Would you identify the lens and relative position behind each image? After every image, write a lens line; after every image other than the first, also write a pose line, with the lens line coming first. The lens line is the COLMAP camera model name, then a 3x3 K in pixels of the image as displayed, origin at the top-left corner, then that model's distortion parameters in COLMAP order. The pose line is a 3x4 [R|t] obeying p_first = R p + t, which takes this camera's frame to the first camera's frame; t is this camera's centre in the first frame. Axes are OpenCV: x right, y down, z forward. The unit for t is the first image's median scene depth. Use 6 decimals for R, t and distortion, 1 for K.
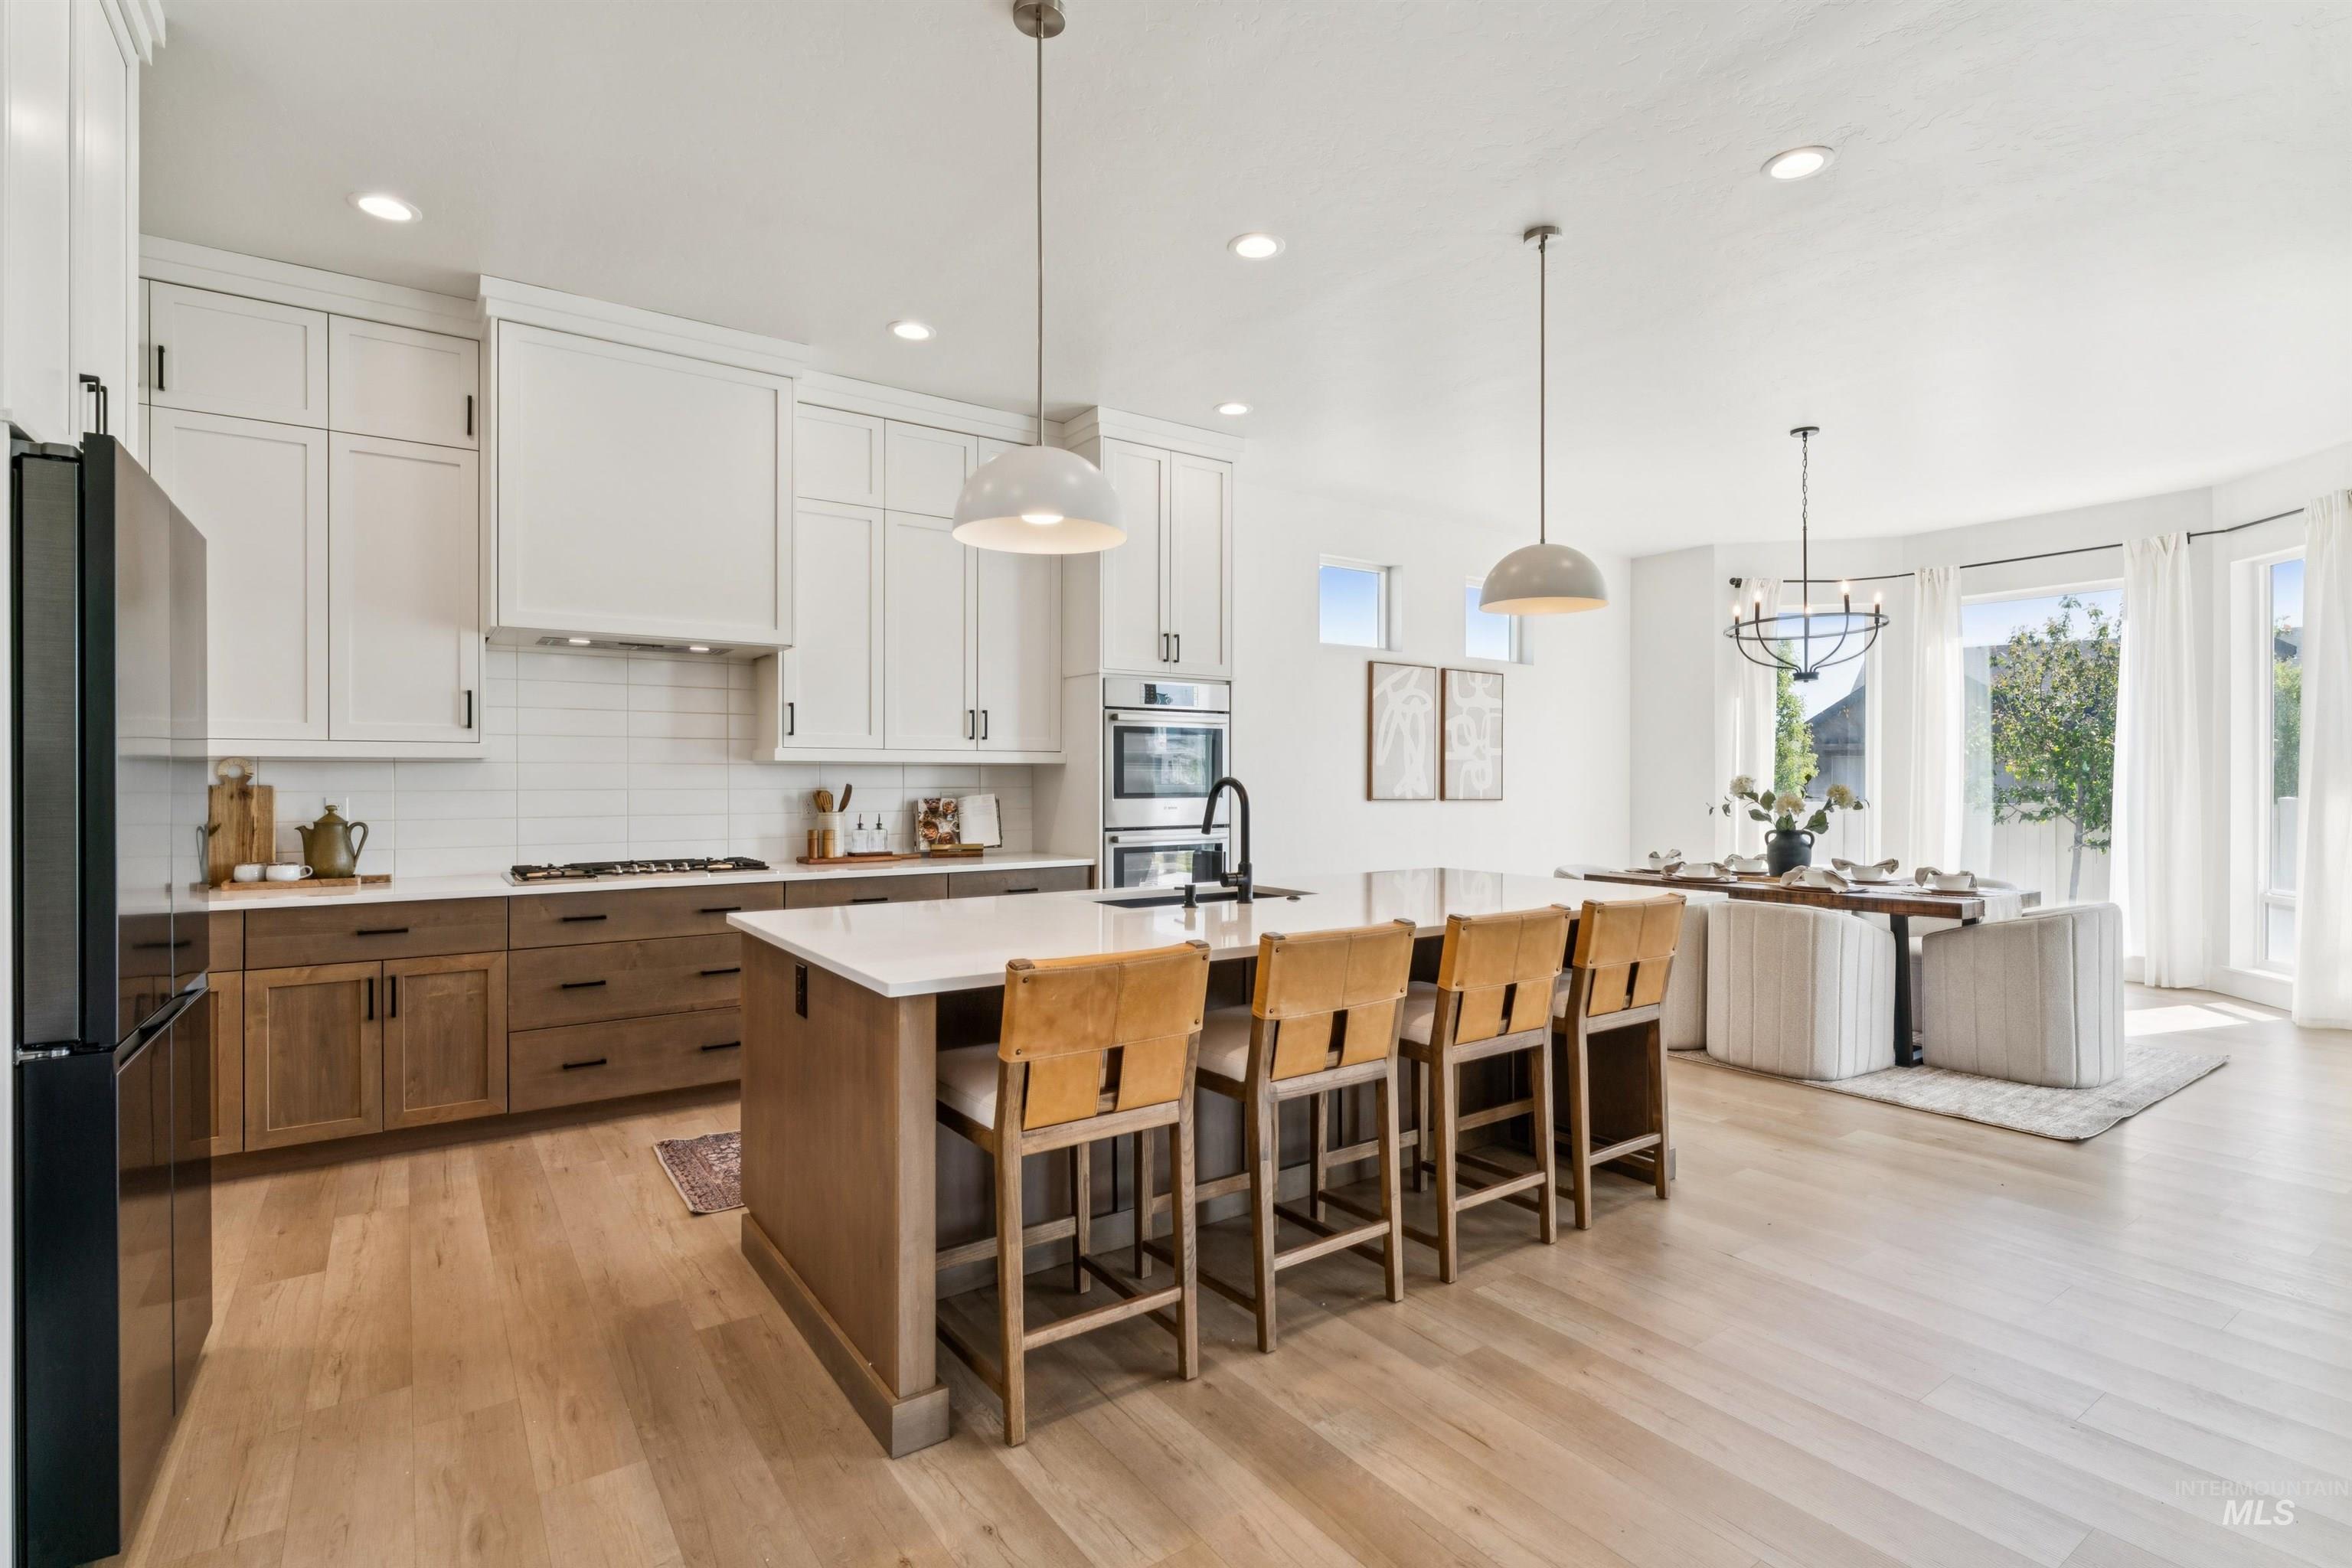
lens RADIAL K [[1116.9, 0, 1176.0], [0, 1116.9, 784.0], [0, 0, 1]] dist [-0.002824, -0.000298]
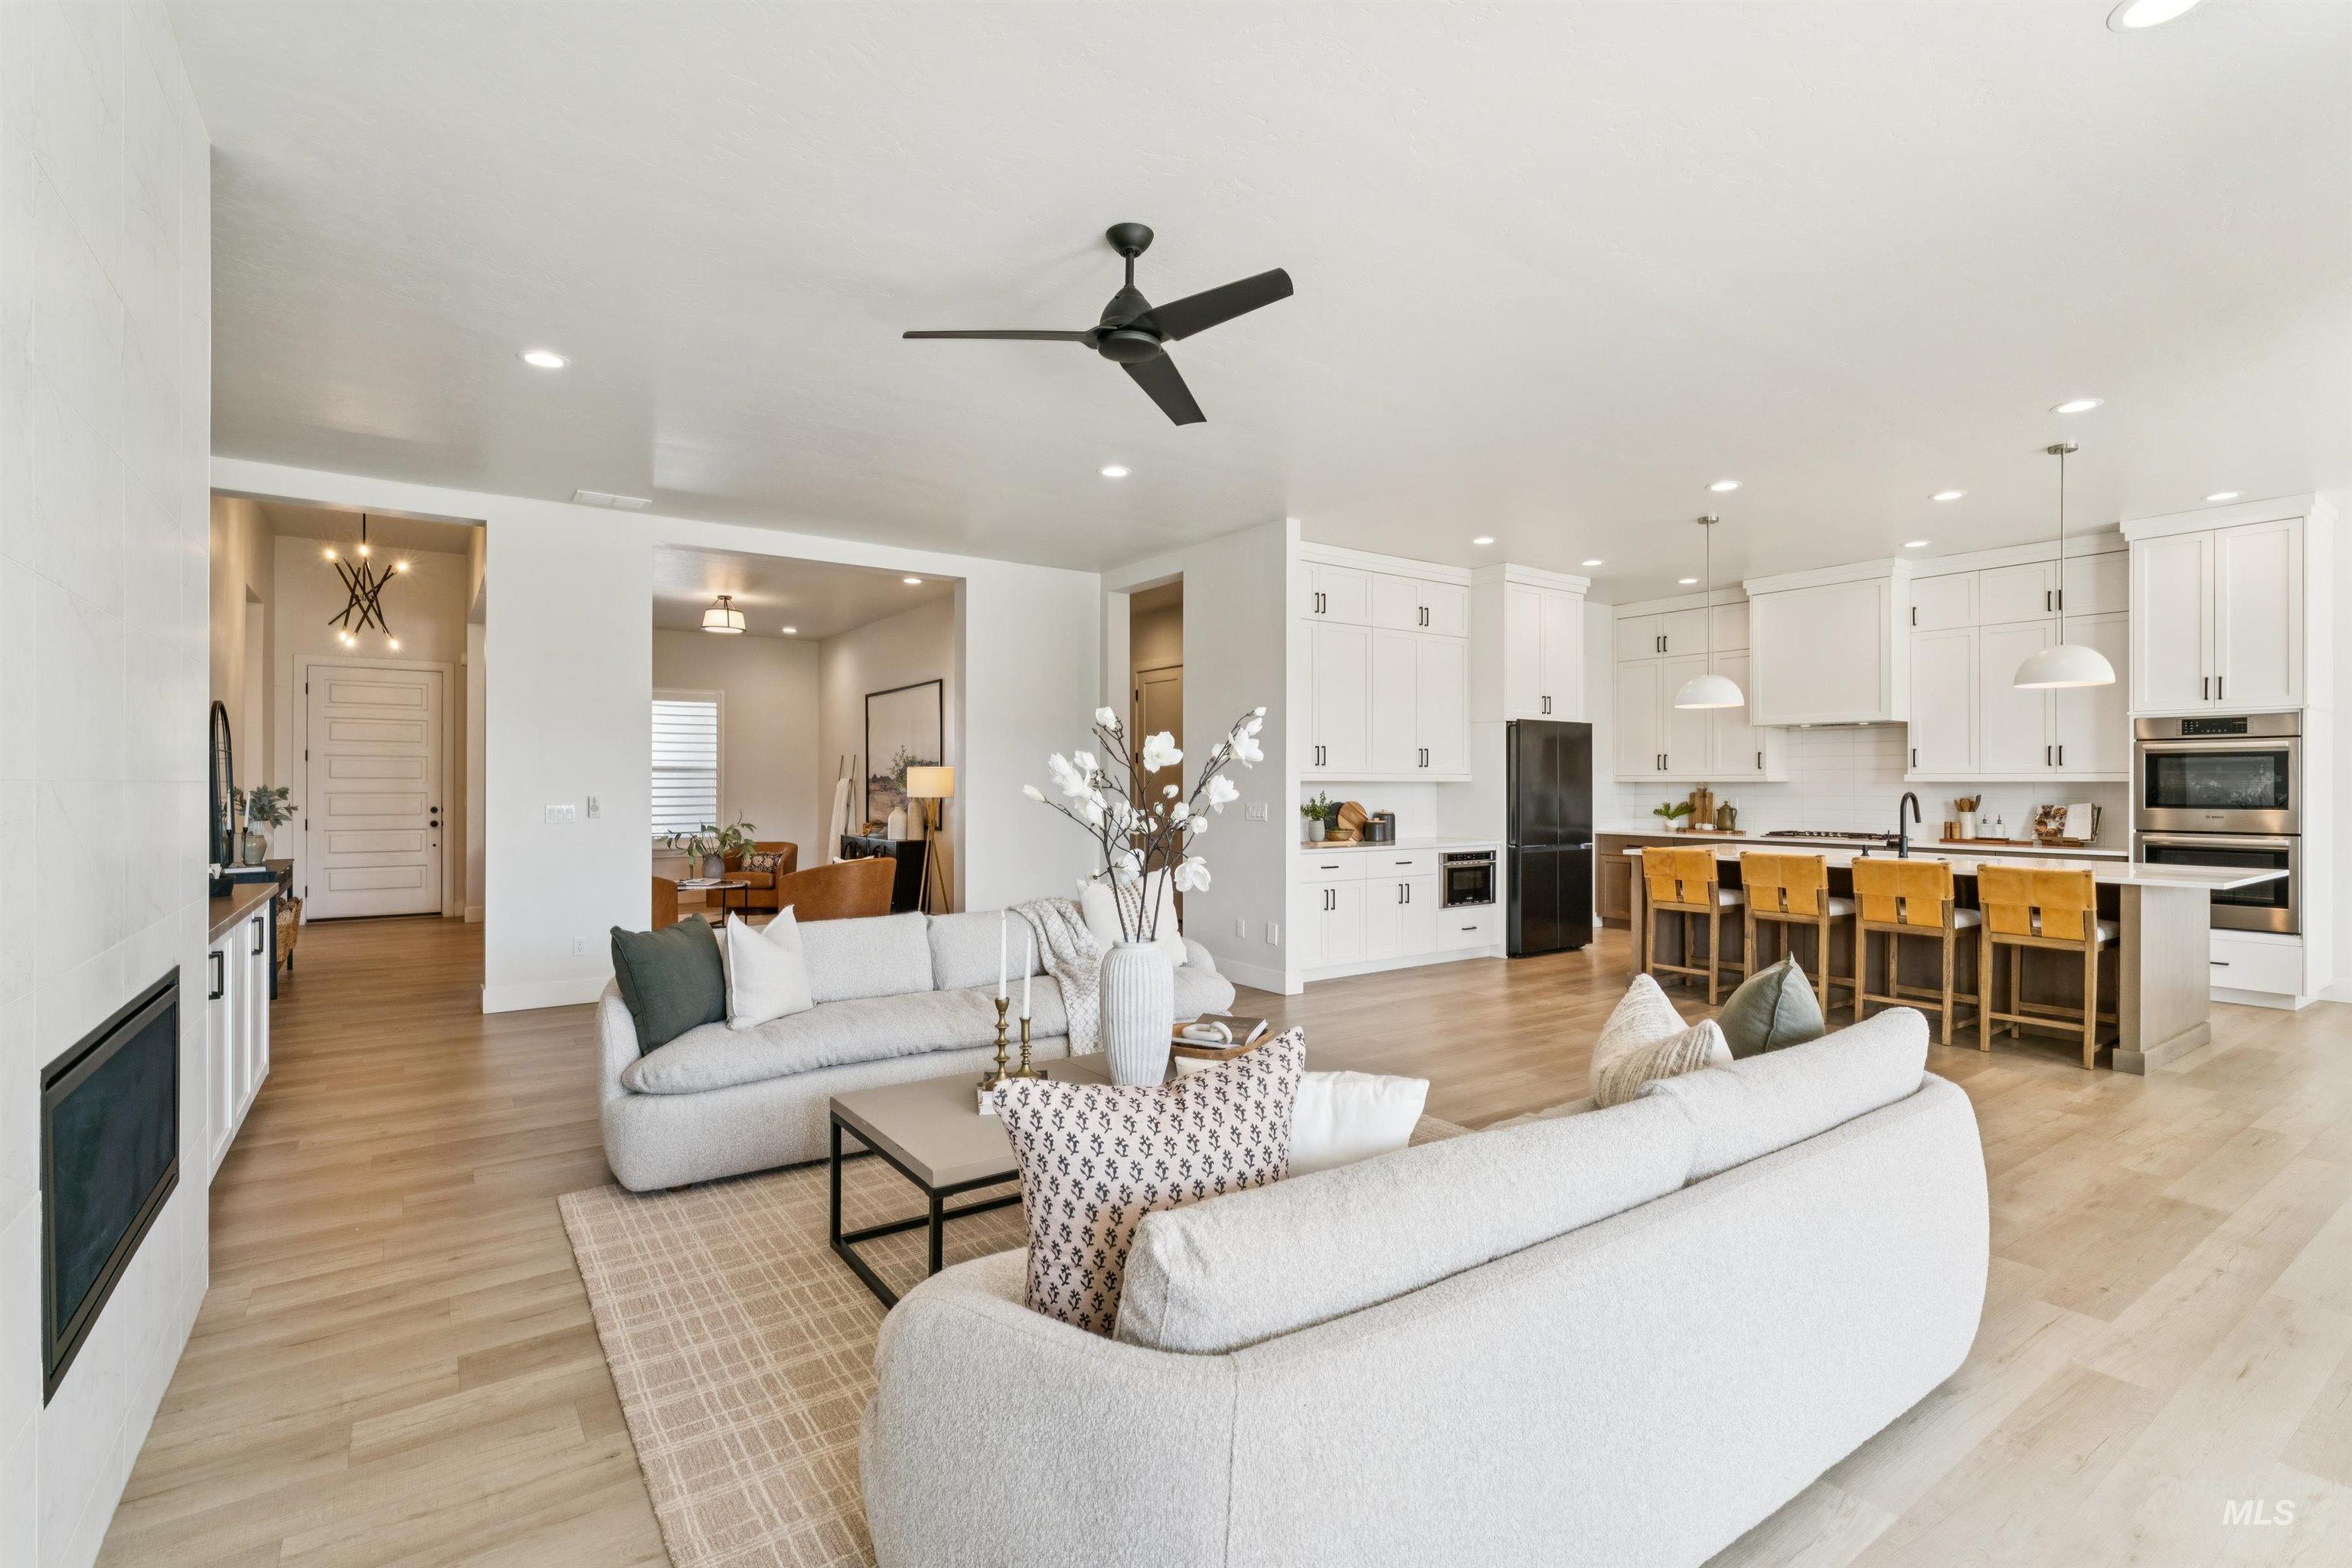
lens RADIAL K [[1086.7, 0, 1176.0], [0, 1086.7, 777.0], [0, 0, 1]] dist [-0.003947, 0.001002]
pose [[0.005556, -0.006343, -0.999964, 1.383325], [-0.007008, 0.999955, -0.006382, -0.008471], [0.999960, 0.007043, 0.005512, -0.189589]]
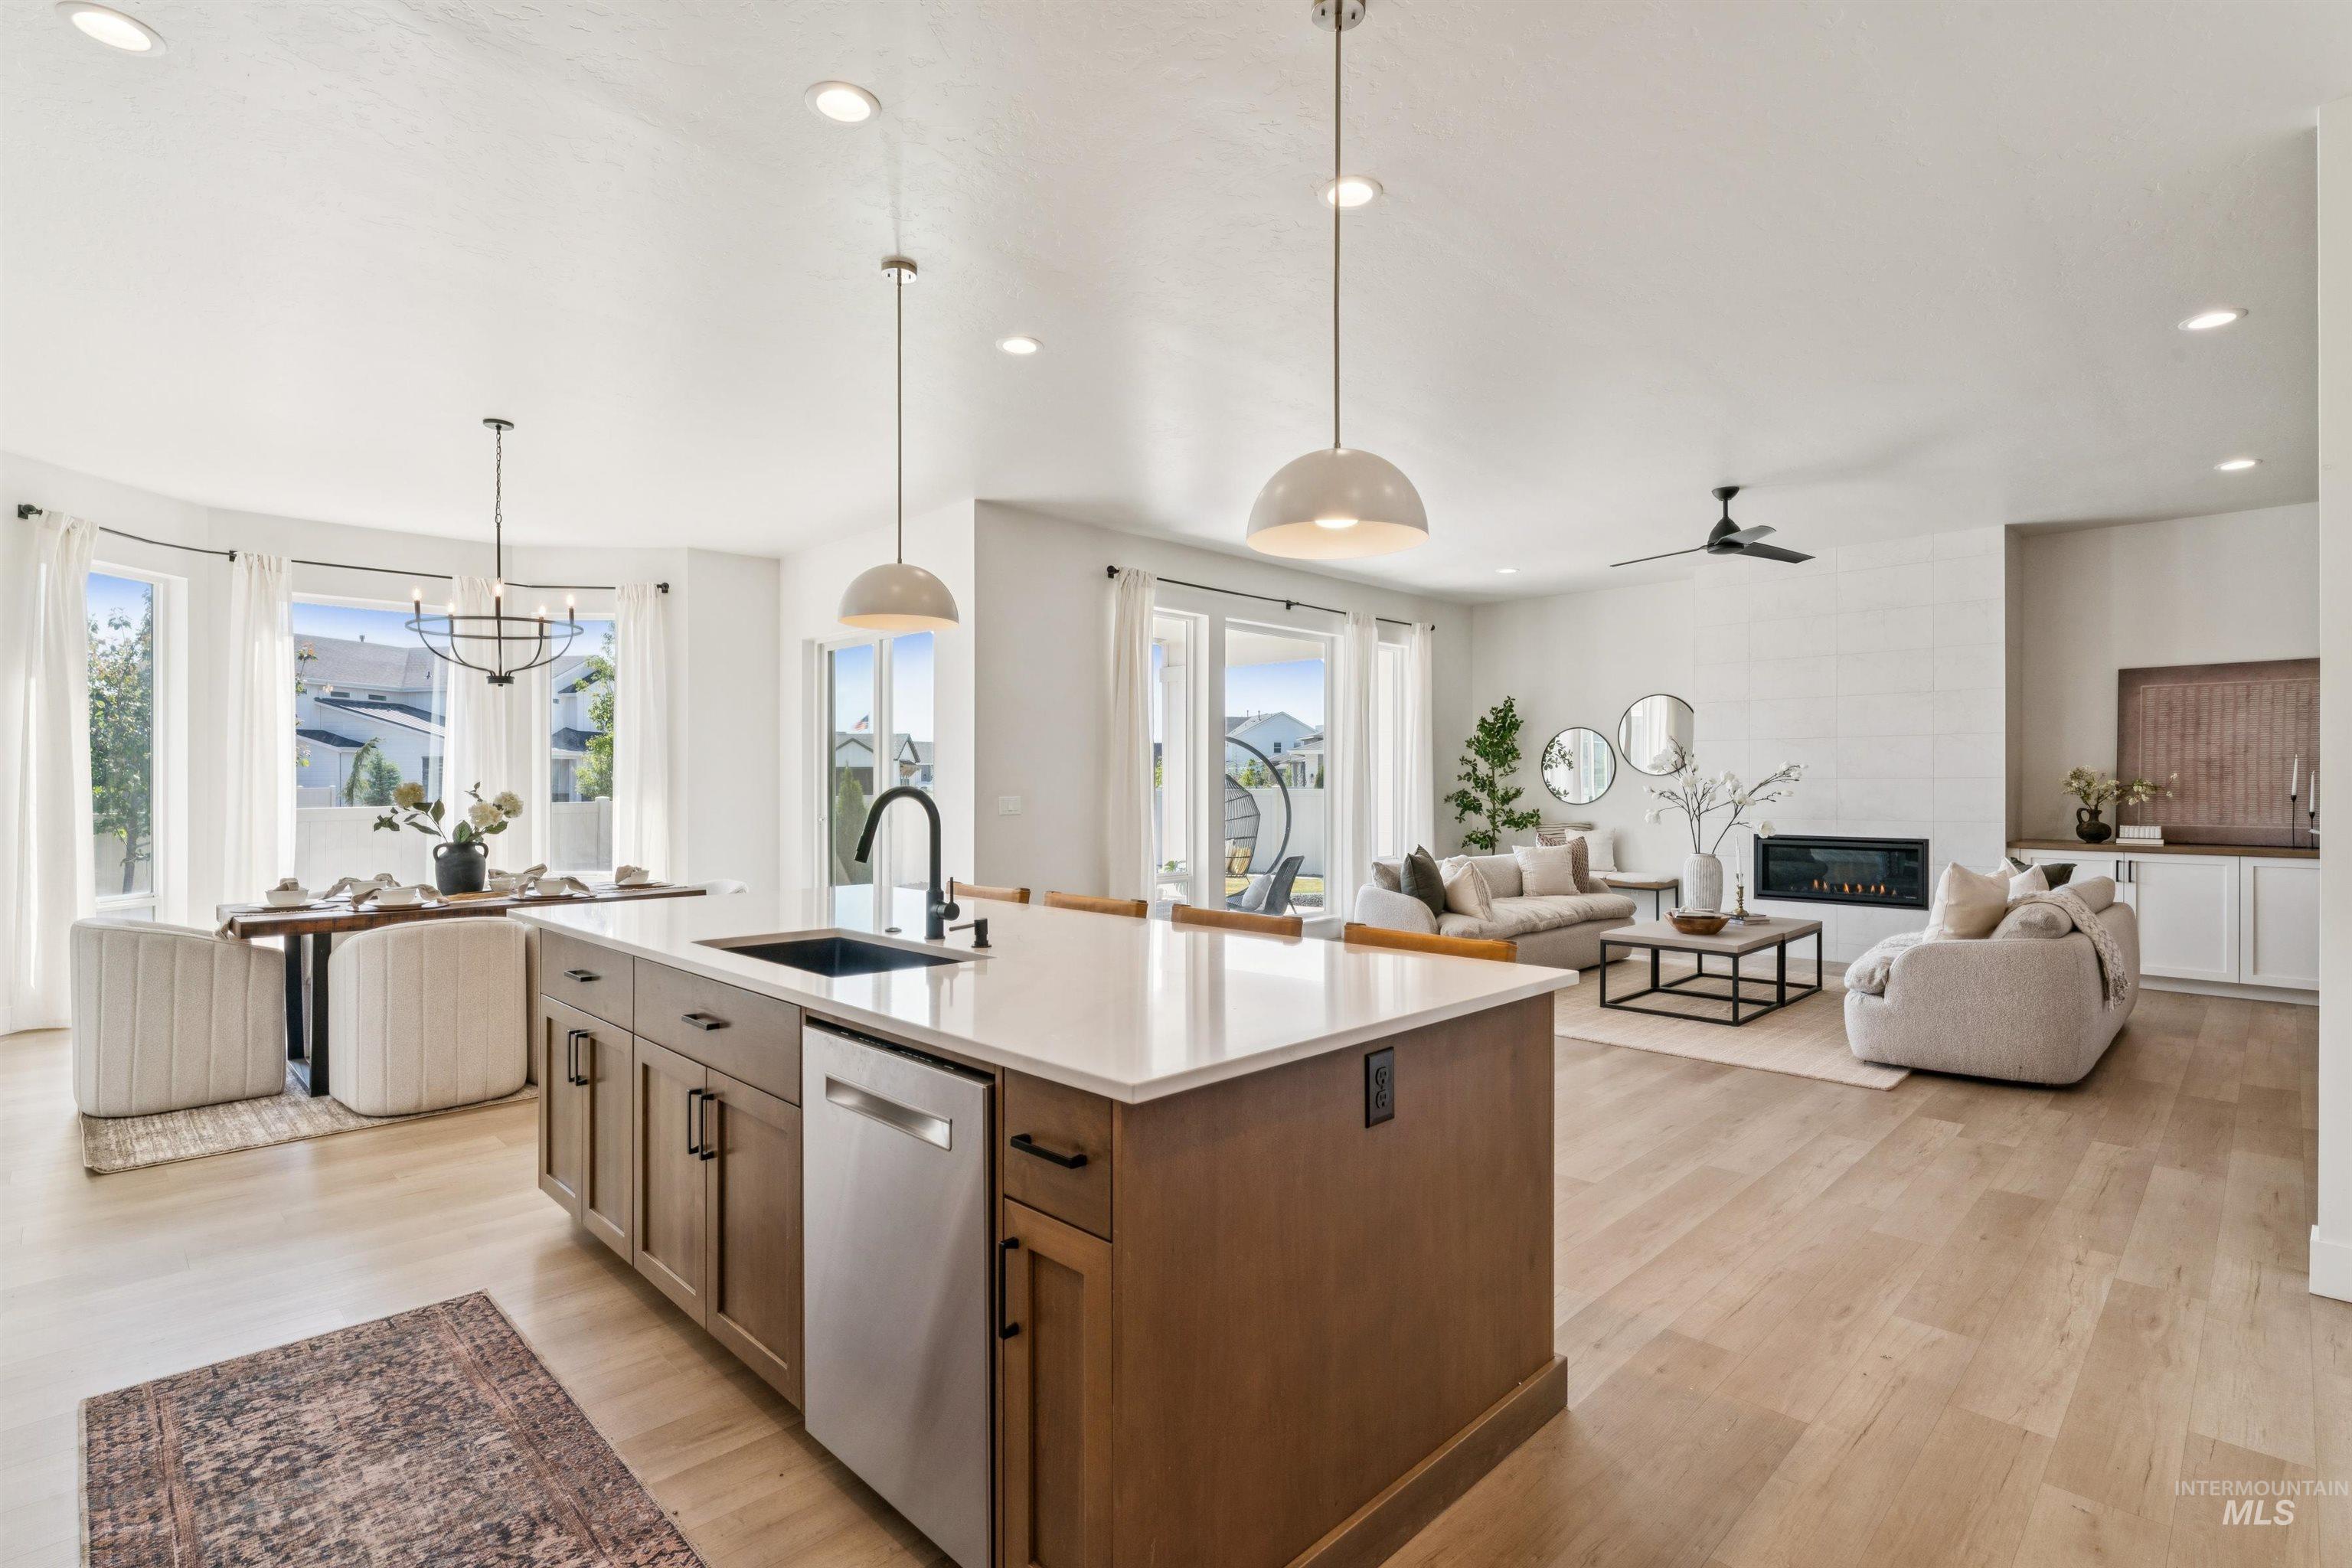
lens RADIAL K [[1110.7, 0, 1180.1], [0, 1110.7, 785.1], [0, 0, 1]] dist [-0.002242, -0.000214]
pose [[-0.177566, -0.001396, 0.984108, -0.560790], [0.005864, 0.999980, 0.002477, -0.005963], [-0.984091, 0.006211, -0.177554, 0.694733]]
